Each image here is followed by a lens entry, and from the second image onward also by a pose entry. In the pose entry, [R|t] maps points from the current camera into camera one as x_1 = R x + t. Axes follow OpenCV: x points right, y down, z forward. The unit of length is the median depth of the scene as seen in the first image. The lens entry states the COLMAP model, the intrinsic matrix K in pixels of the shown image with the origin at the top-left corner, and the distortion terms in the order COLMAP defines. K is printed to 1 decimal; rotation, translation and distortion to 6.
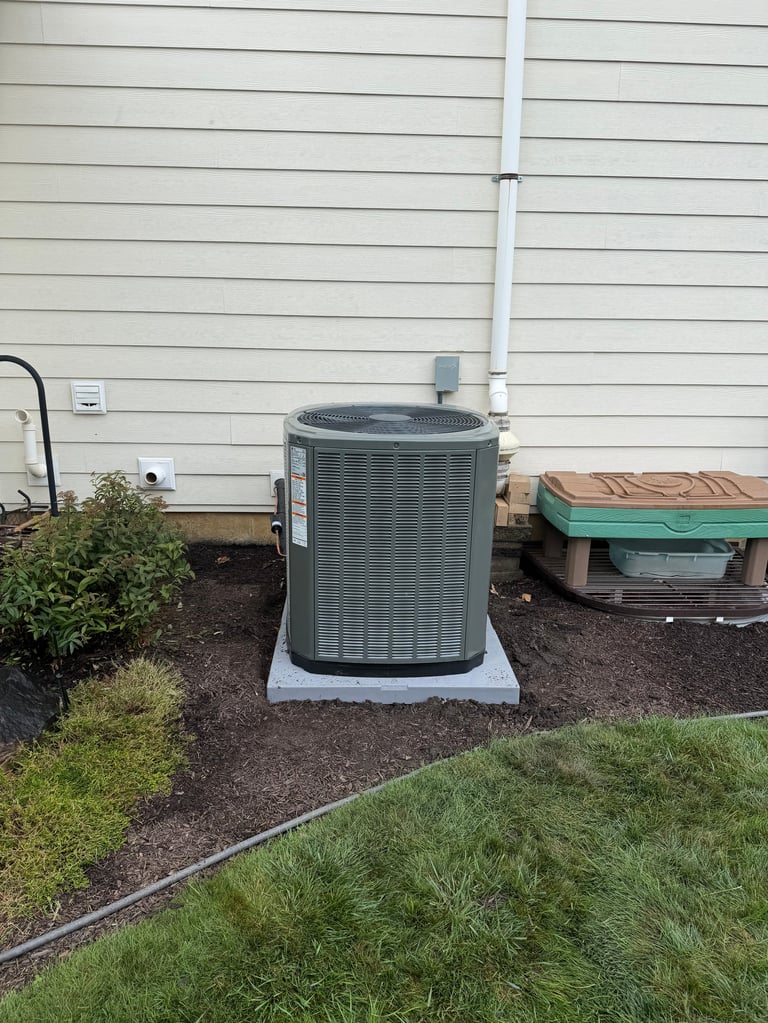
lens RADIAL K [[735.2, 0, 386.4], [0, 735.2, 517.6], [0, 0, 1]] dist [0.031171, -0.043699]
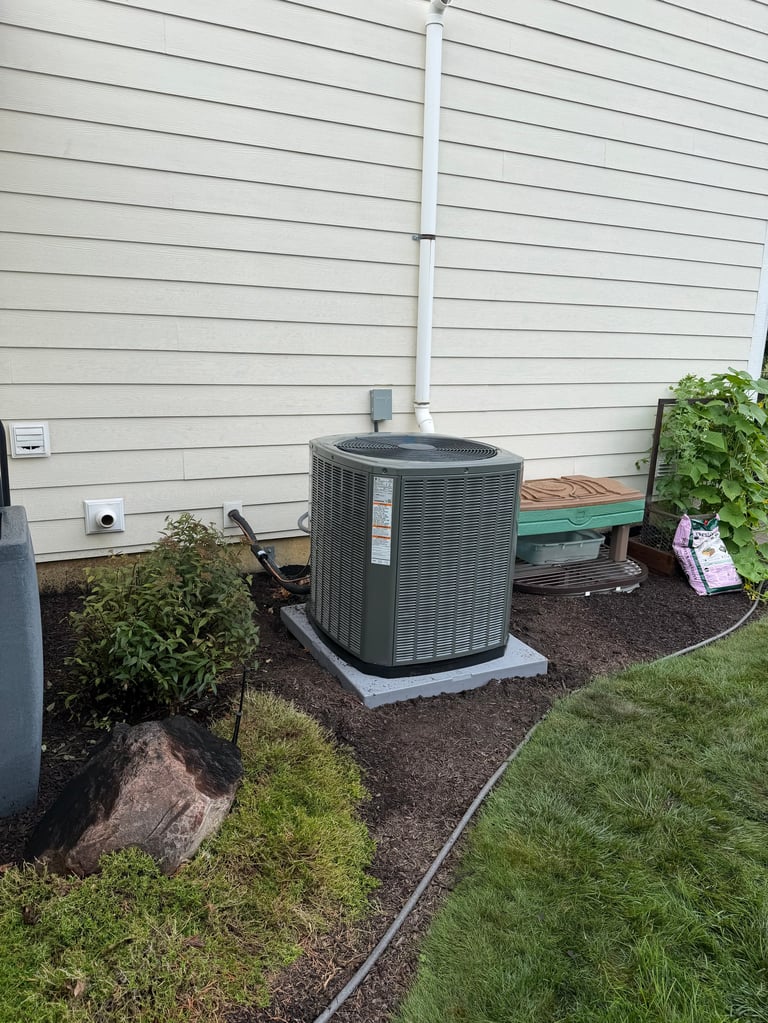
lens RADIAL K [[735.2, 0, 376.4], [0, 735.2, 514.4], [0, 0, 1]] dist [0.031171, -0.043699]
pose [[0.909617, -0.085820, 0.406488, -0.430732], [0.097239, 0.995233, -0.007476, -0.022895], [-0.403908, 0.046326, 0.913626, -0.016545]]
